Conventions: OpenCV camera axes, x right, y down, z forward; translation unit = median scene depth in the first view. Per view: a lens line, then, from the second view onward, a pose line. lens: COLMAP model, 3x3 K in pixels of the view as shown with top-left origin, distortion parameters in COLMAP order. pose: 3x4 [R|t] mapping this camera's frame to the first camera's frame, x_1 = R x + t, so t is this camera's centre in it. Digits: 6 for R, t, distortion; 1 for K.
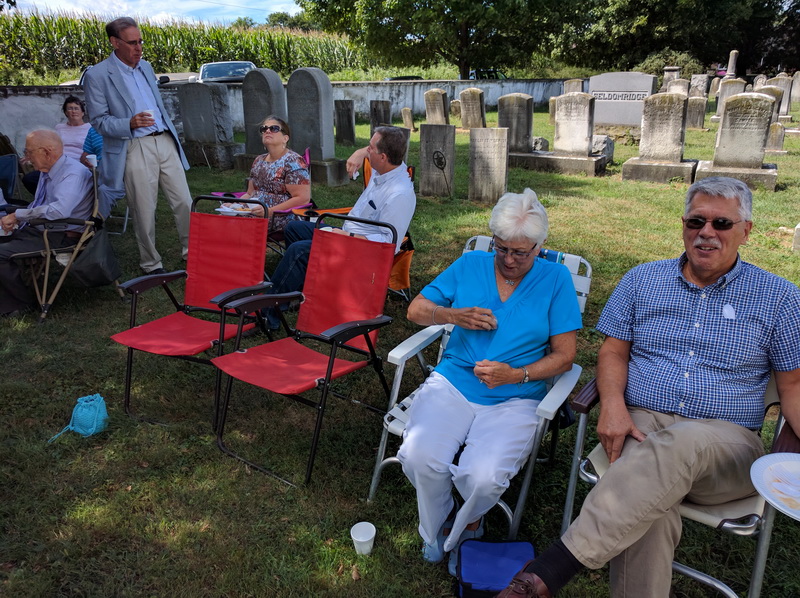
lens RADIAL K [[622.4, 0, 403.8], [0, 622.4, 293.9], [0, 0, 1]] dist [0.030786, 0.005381]
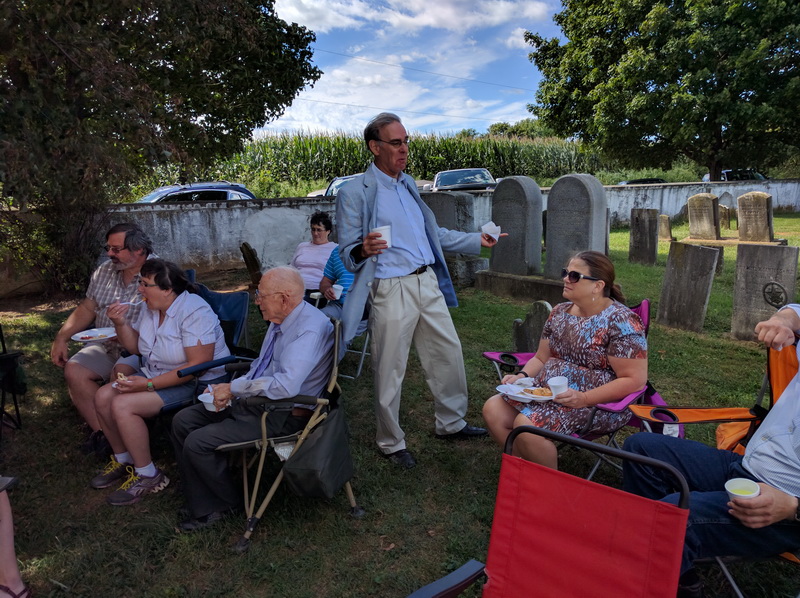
lens RADIAL K [[622.4, 0, 403.6], [0, 622.4, 297.3], [0, 0, 1]] dist [0.030786, 0.005381]
pose [[0.946490, 0.043736, -0.319755, -0.093654], [-0.090853, 0.986814, -0.133952, -0.065880], [0.309680, 0.155835, 0.937984, 0.169843]]
